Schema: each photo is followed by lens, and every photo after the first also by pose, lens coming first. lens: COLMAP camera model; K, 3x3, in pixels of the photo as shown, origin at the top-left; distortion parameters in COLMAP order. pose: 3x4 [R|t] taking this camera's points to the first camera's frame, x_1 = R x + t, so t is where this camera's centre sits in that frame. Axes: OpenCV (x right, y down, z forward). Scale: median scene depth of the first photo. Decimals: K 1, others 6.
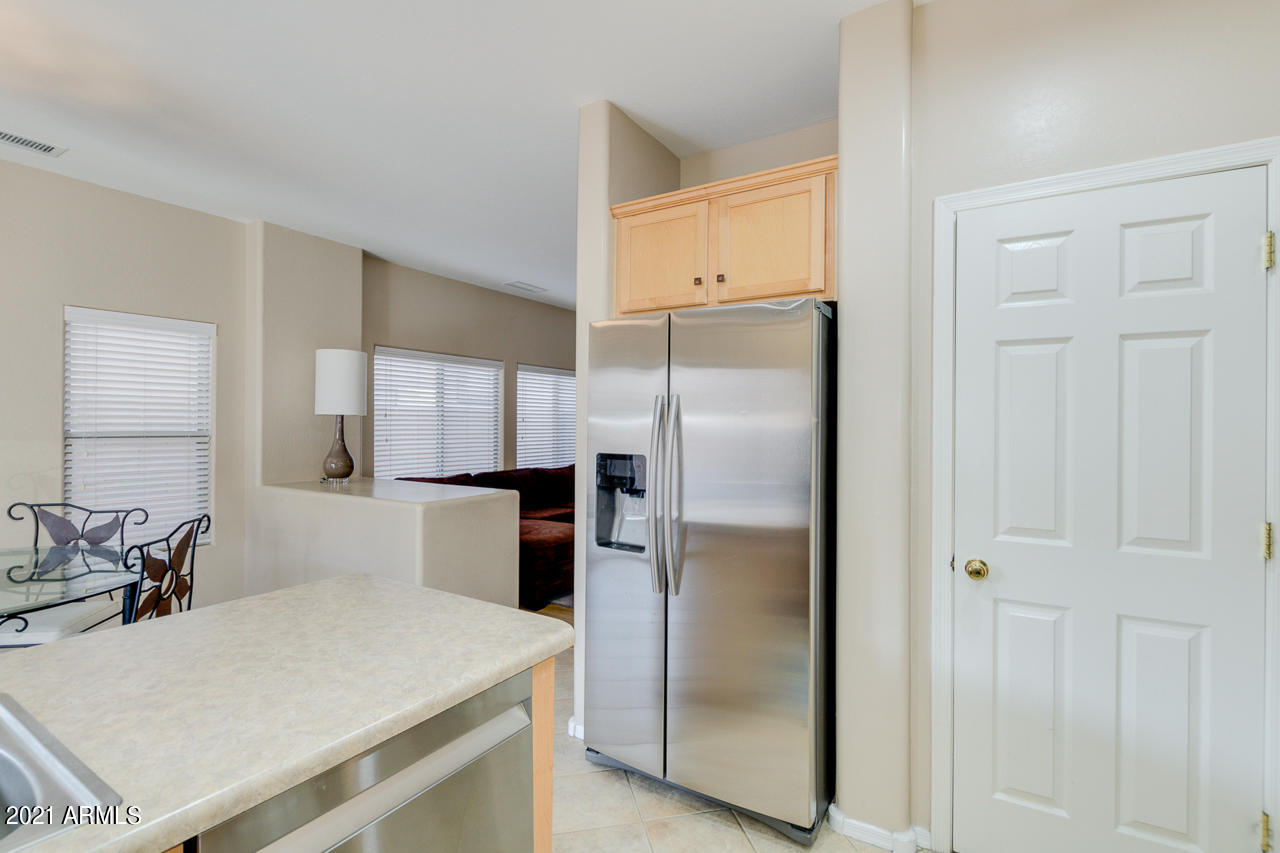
lens RADIAL K [[584.1, 0, 643.8], [0, 584.1, 424.9], [0, 0, 1]] dist [-0.002637, -0.000071]
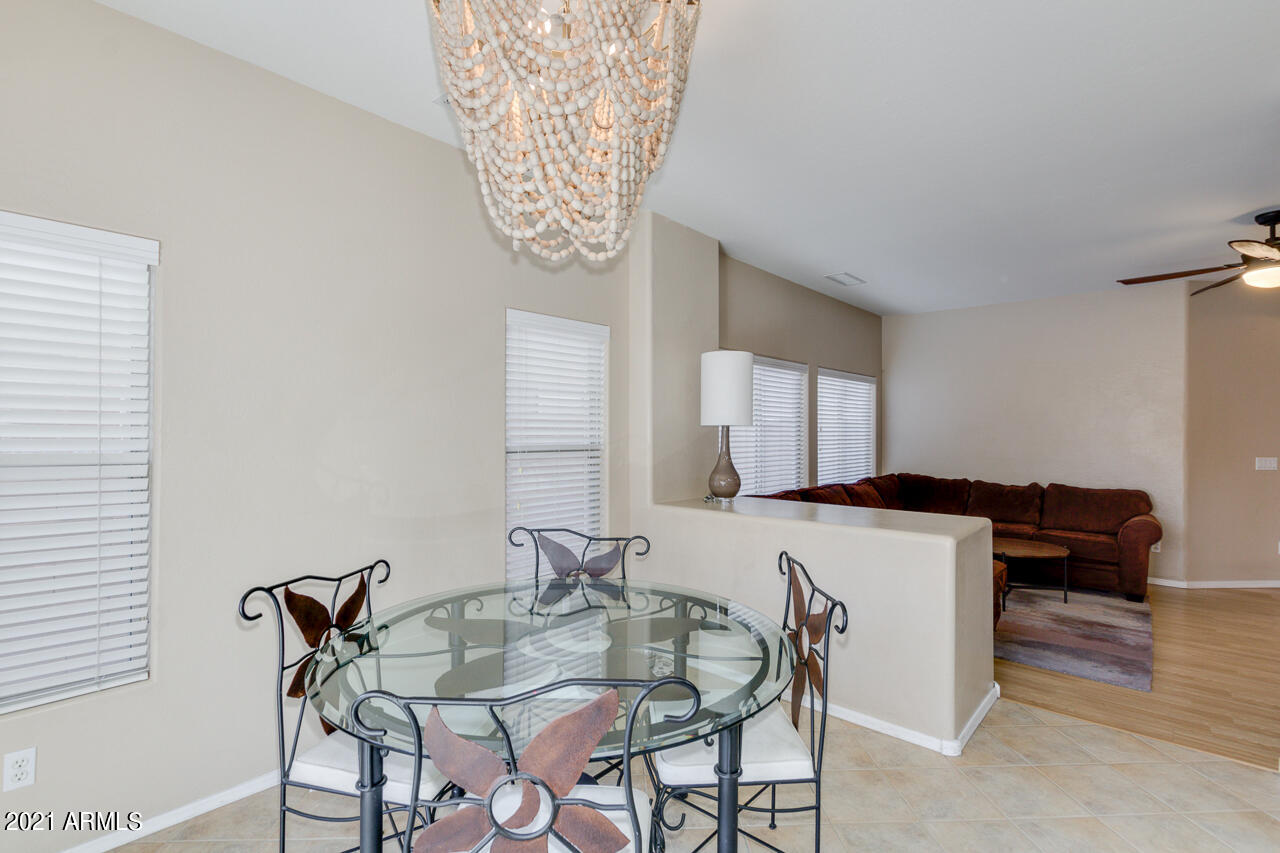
lens RADIAL K [[584.1, 0, 639.9], [0, 584.1, 429.5], [0, 0, 1]] dist [-0.002637, -0.000071]
pose [[0.983775, -0.006415, -0.179293, -0.556949], [0.004996, 0.999953, -0.008361, -0.005143], [0.179338, 0.007330, 0.983760, 0.120018]]
